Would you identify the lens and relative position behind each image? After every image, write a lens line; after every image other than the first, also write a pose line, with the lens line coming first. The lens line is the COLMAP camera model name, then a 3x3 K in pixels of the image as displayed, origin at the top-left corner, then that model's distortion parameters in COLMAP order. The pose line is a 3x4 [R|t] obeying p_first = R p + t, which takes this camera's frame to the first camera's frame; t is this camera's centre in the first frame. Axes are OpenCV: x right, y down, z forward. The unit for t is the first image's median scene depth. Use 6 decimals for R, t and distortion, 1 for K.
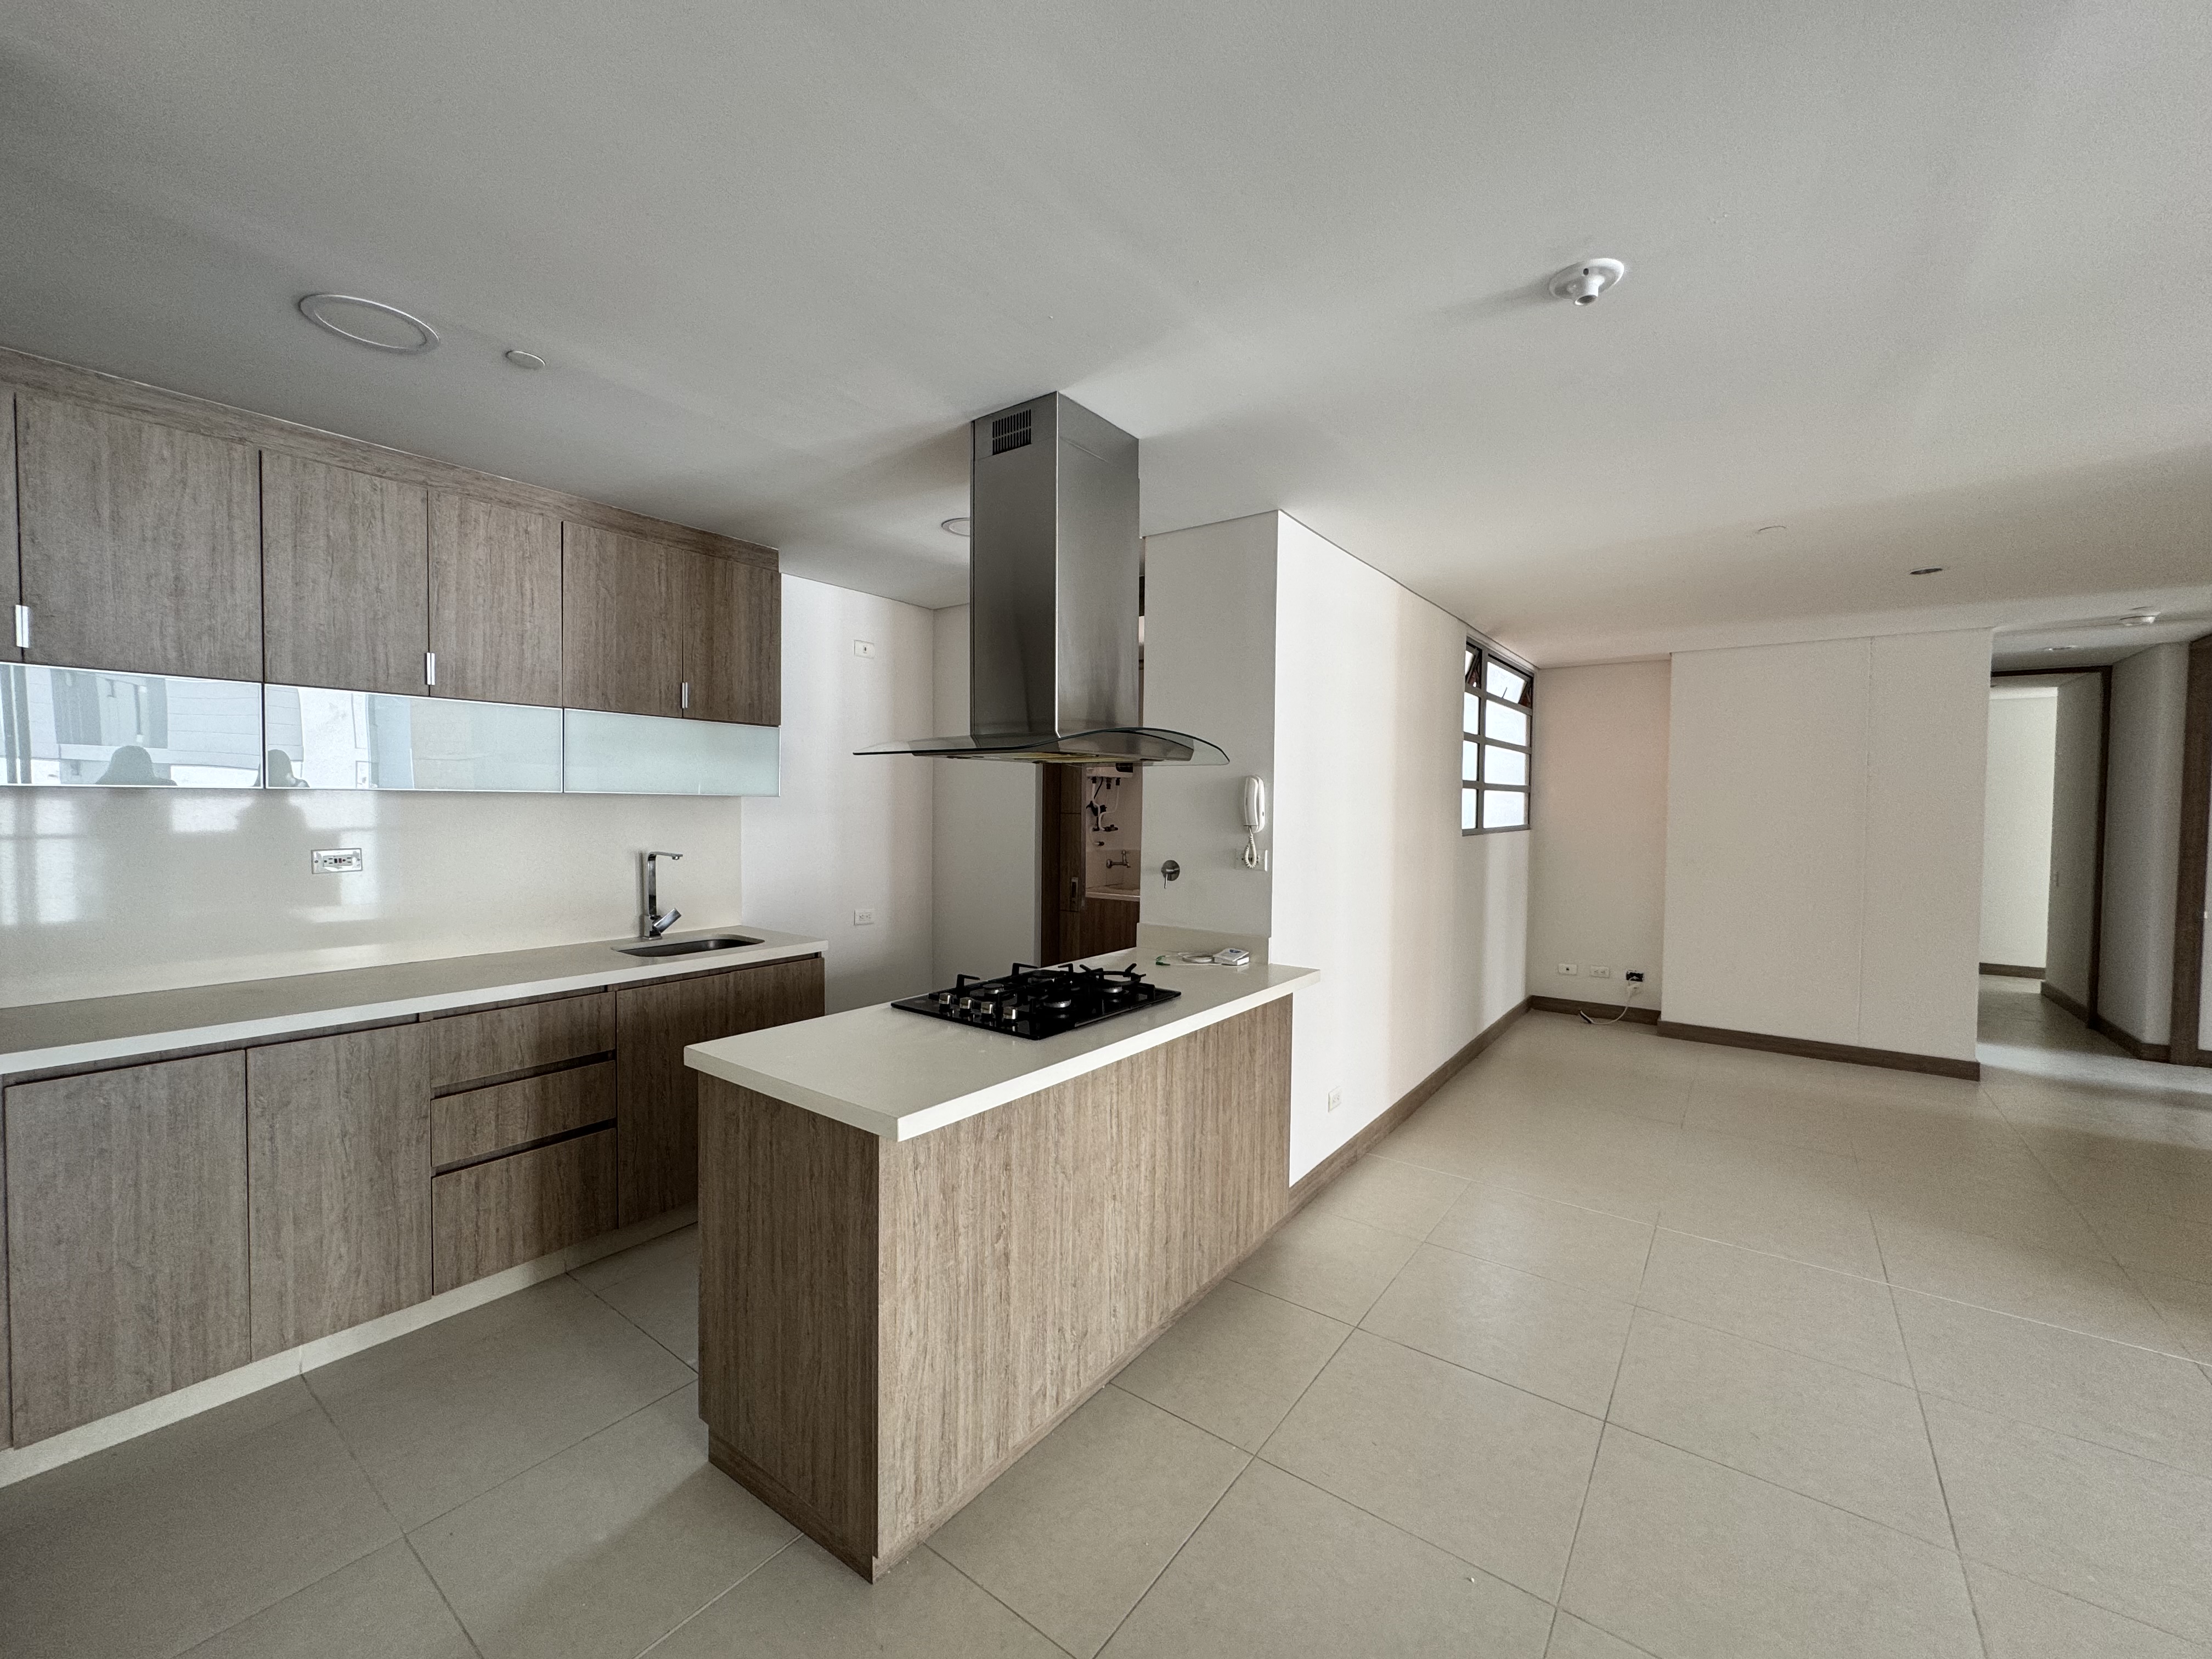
lens RADIAL K [[881.0, 0, 1095.7], [0, 881.0, 829.1], [0, 0, 1]] dist [-0.002723, -0.001501]
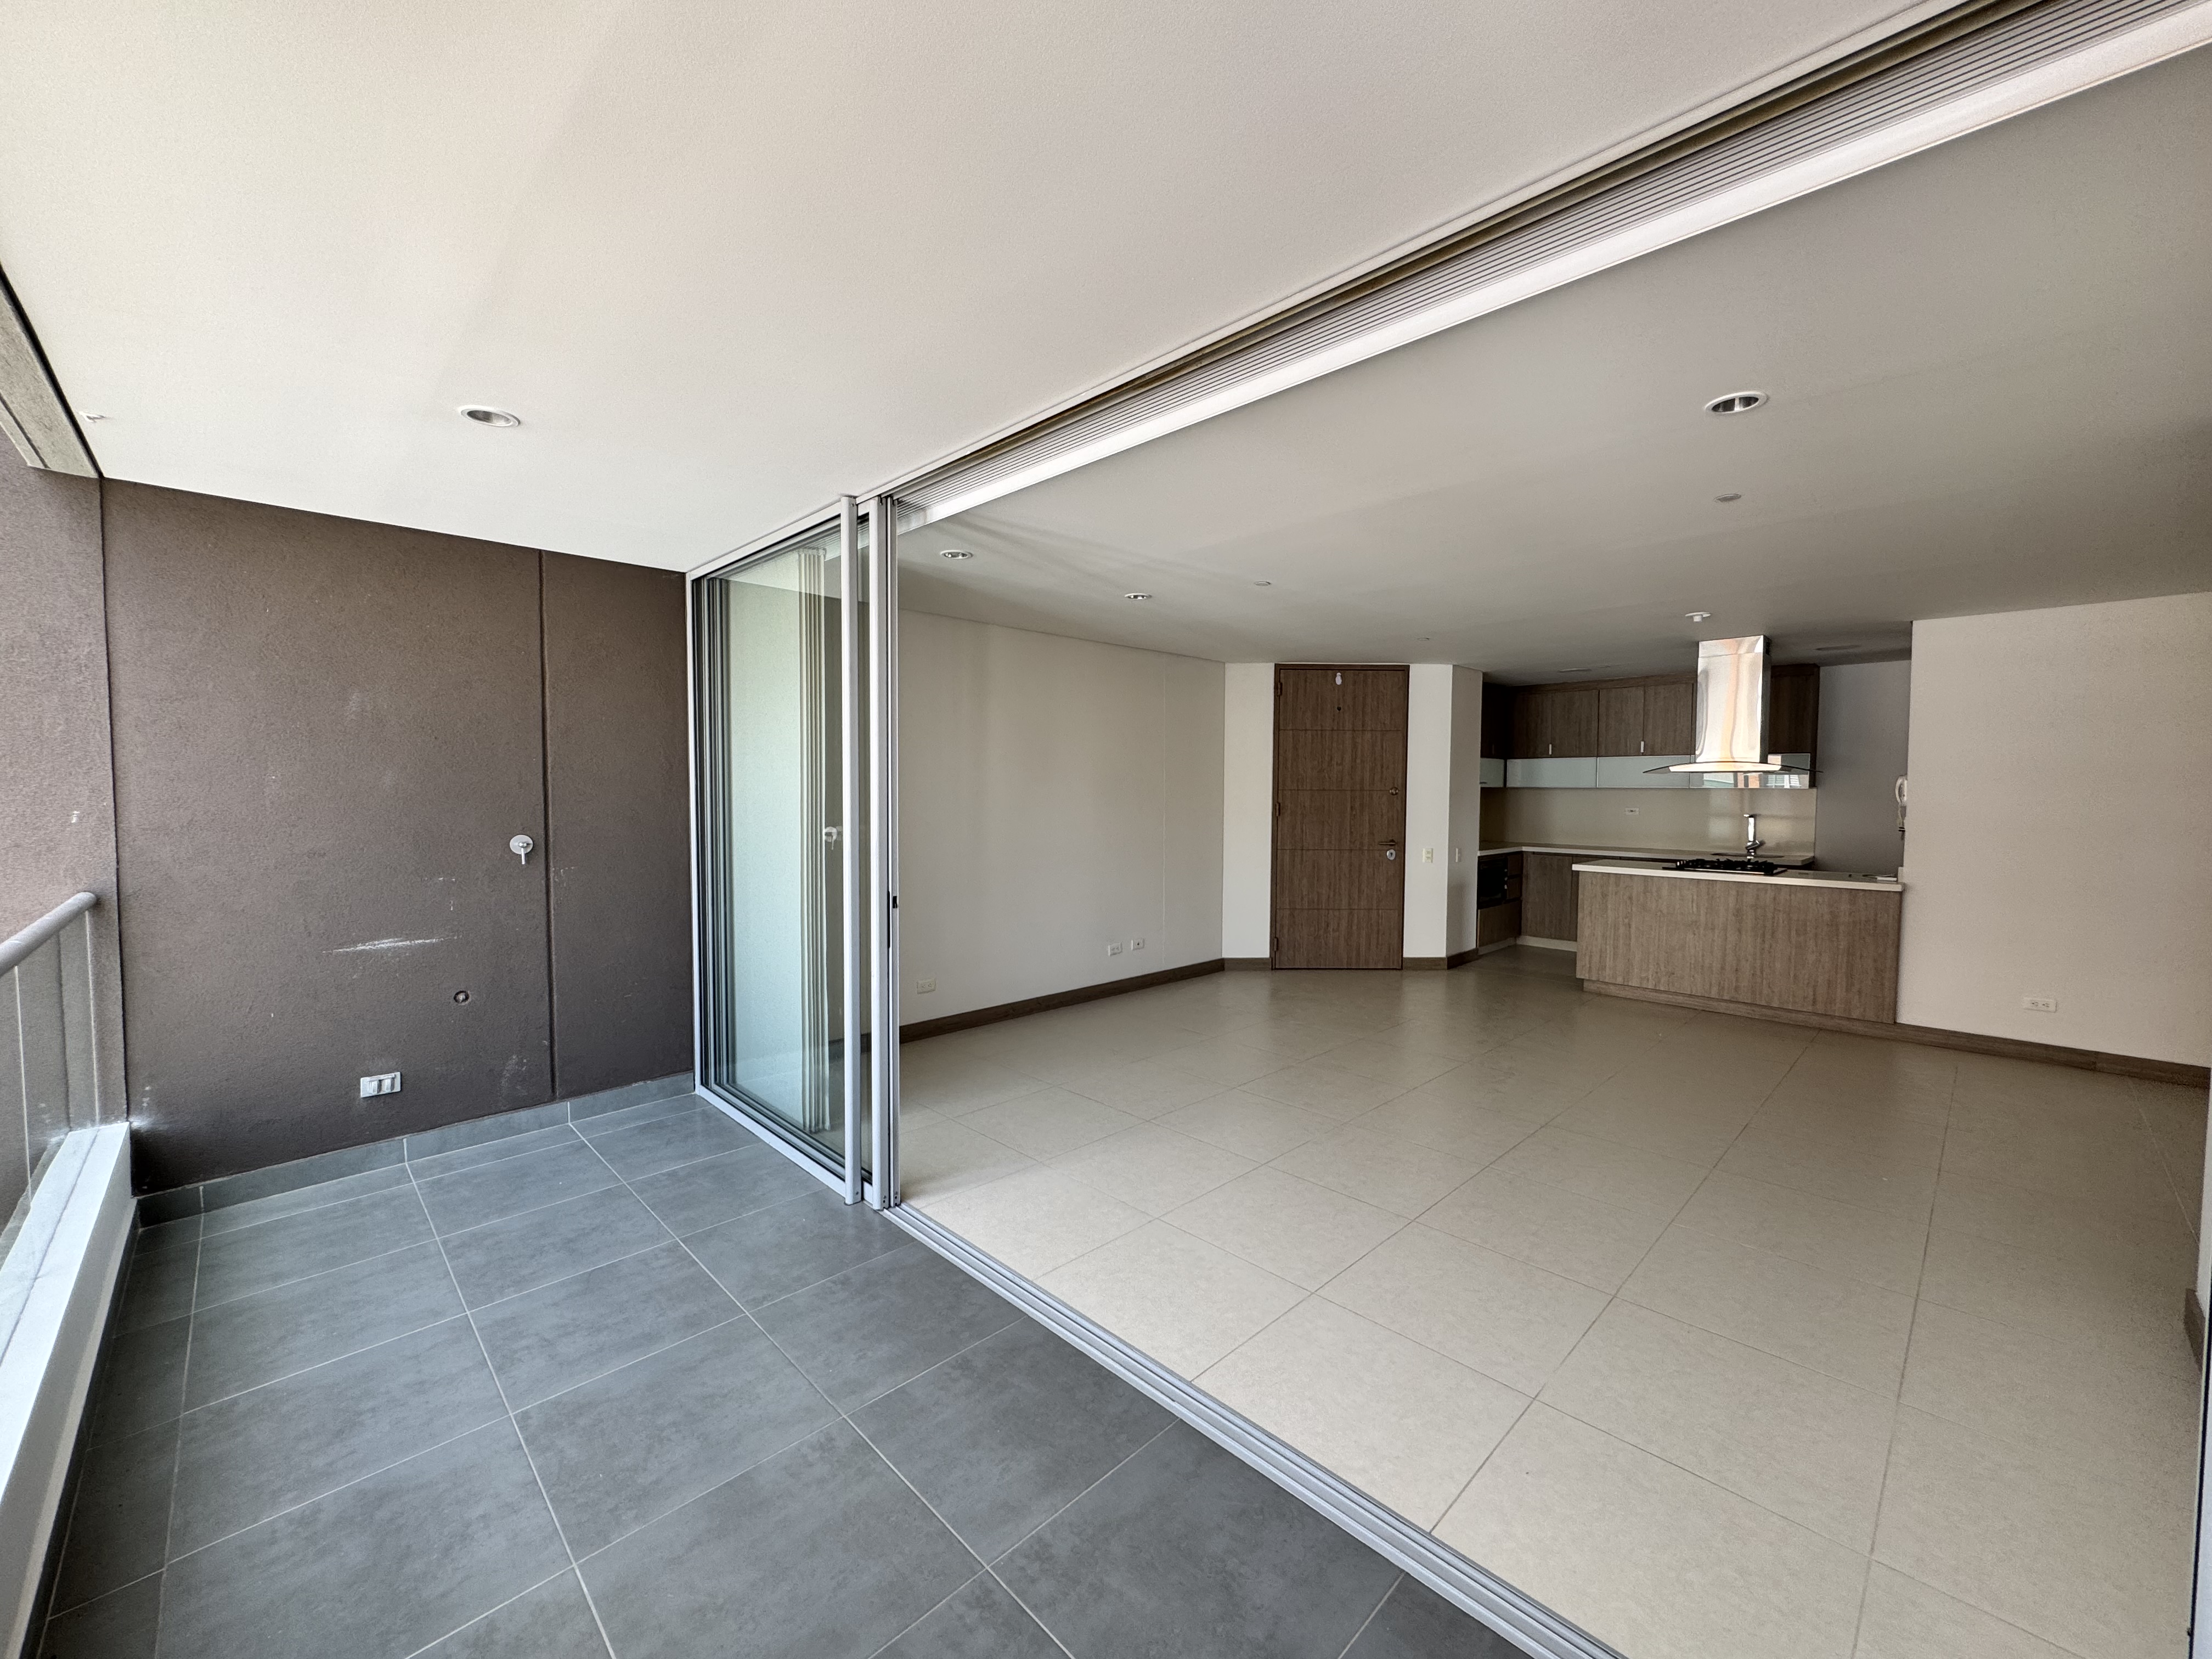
lens RADIAL K [[881.0, 0, 1123.4], [0, 881.0, 832.7], [0, 0, 1]] dist [-0.002723, -0.001501]
pose [[-0.129090, 0.038899, -0.990870, 2.798140], [-0.035969, 0.998389, 0.043880, 0.045800], [0.990980, 0.041305, -0.127483, -0.400602]]
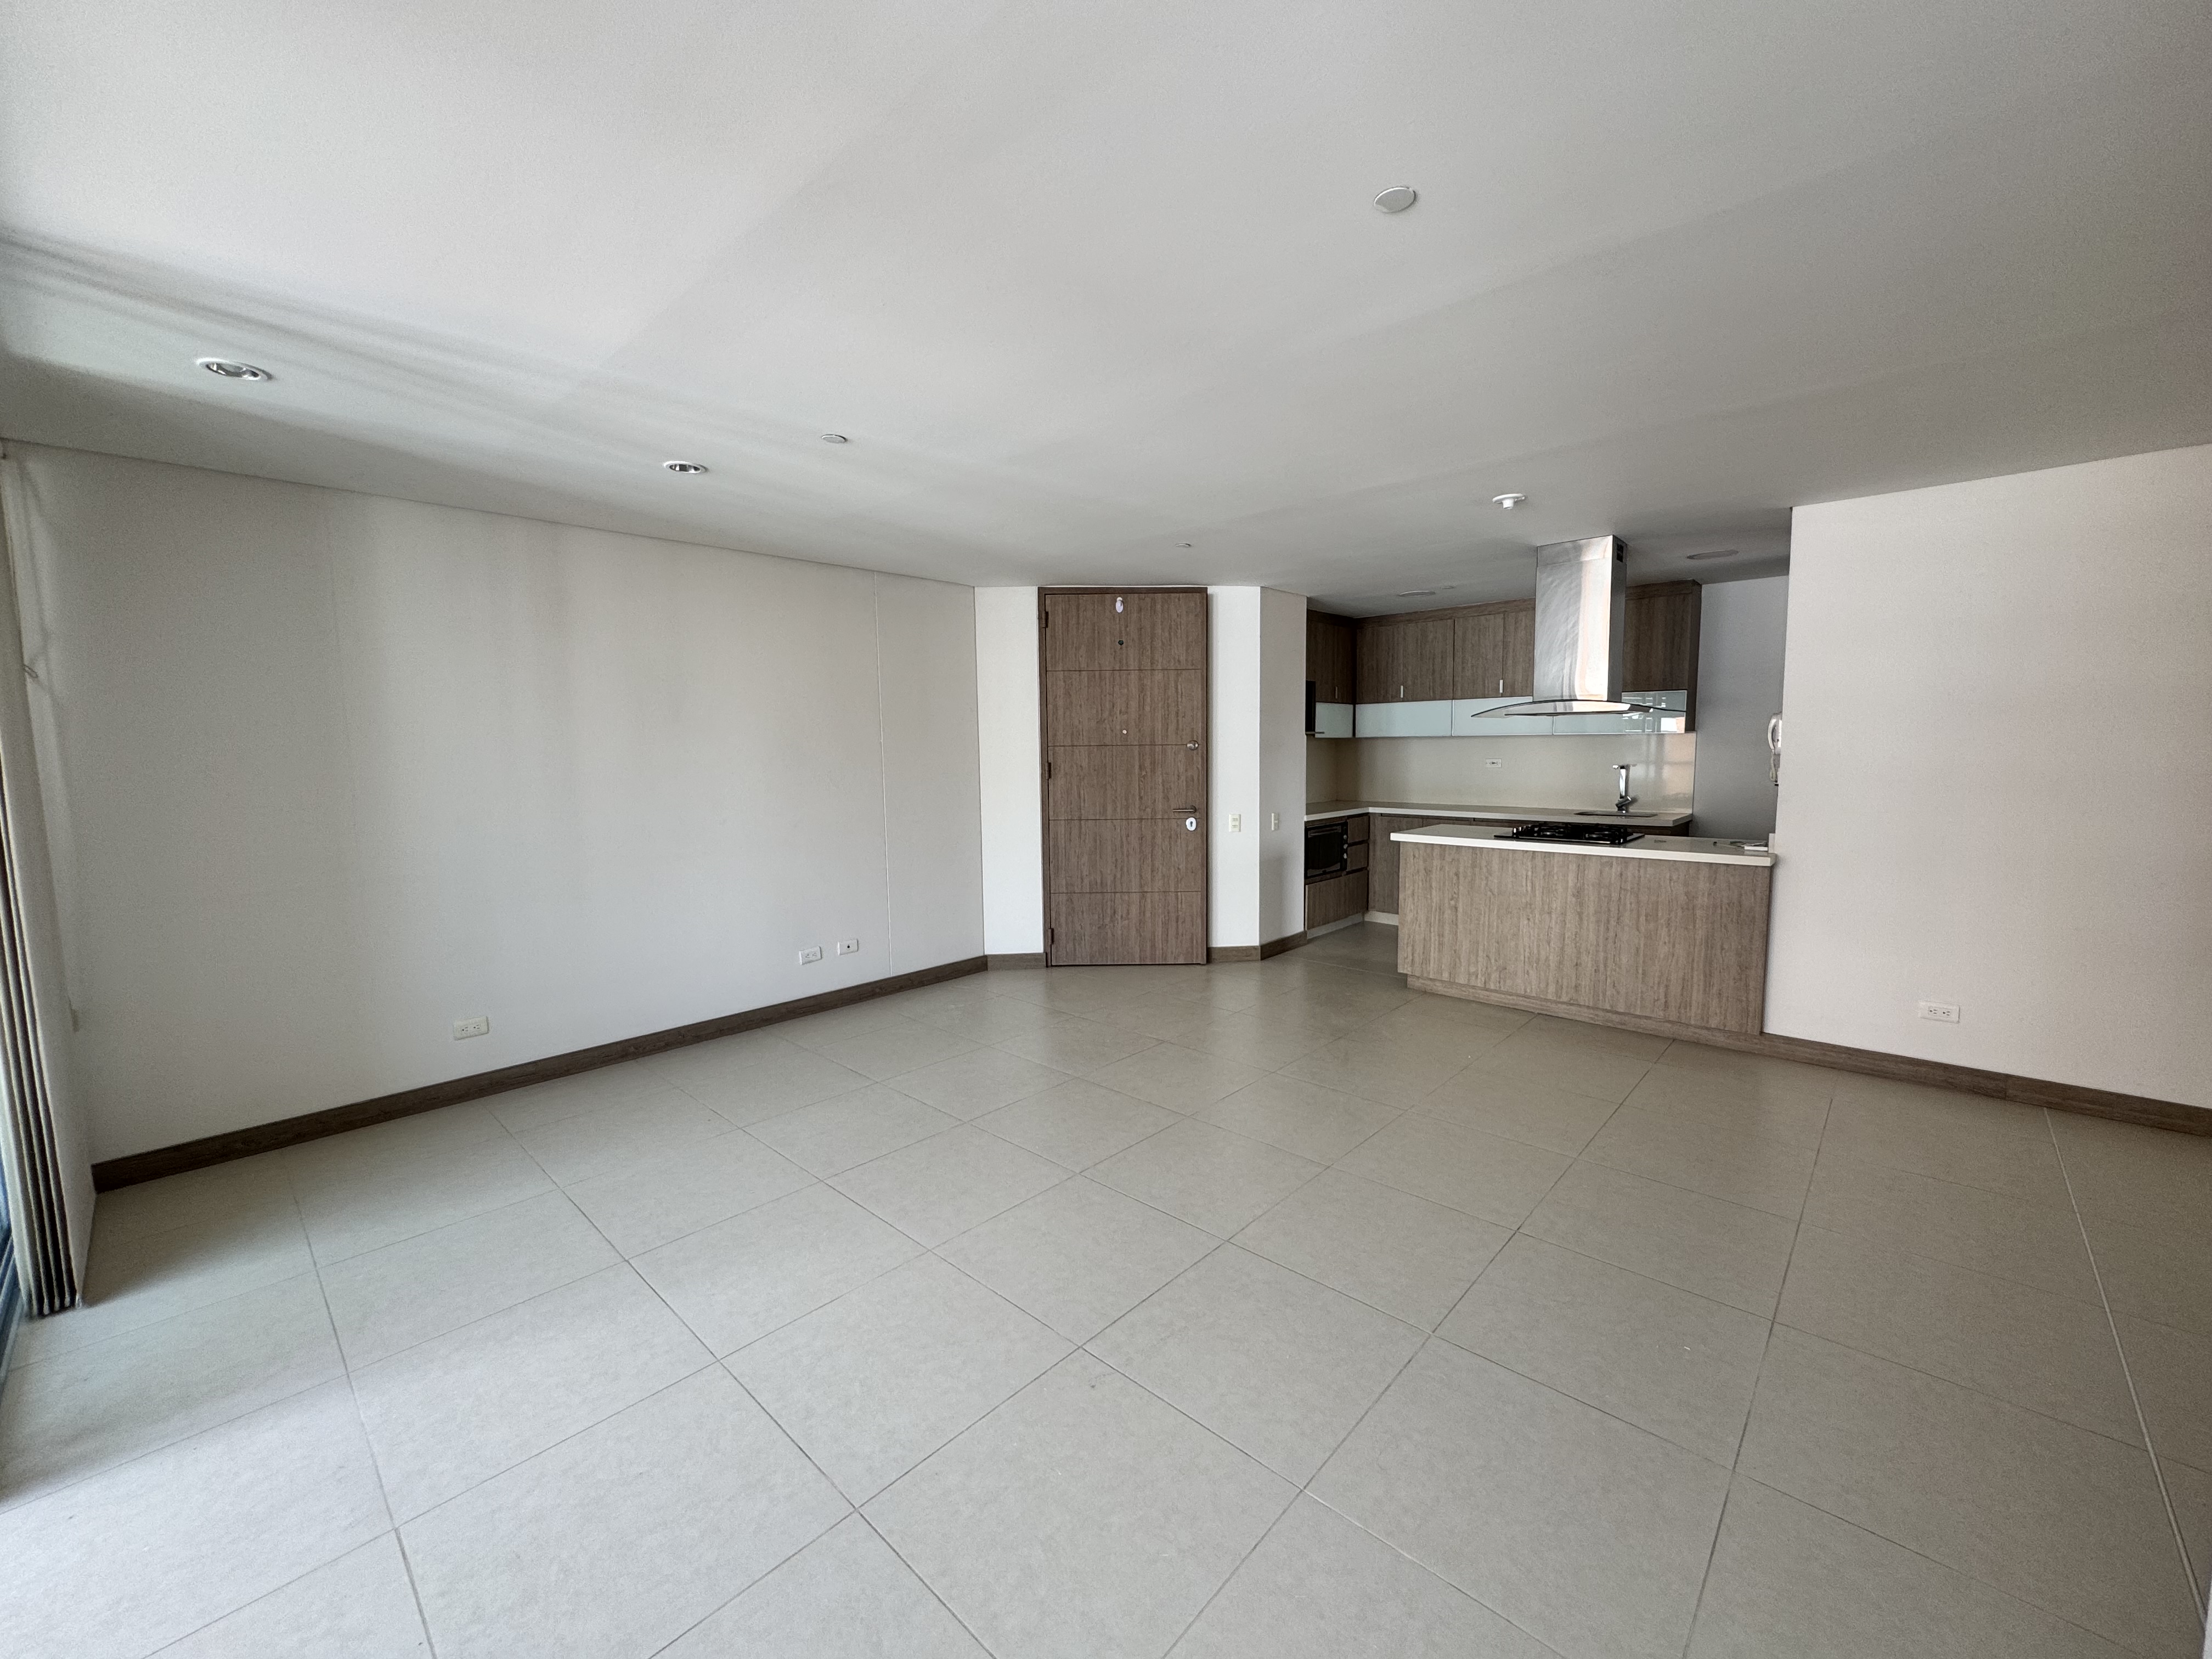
lens RADIAL K [[881.0, 0, 1129.4], [0, 881.0, 832.6], [0, 0, 1]] dist [-0.002723, -0.001501]
pose [[-0.076492, 0.091232, -0.992888, 2.121094], [-0.017968, 0.995517, 0.092858, 0.020230], [0.996908, 0.024943, -0.074509, 0.165889]]
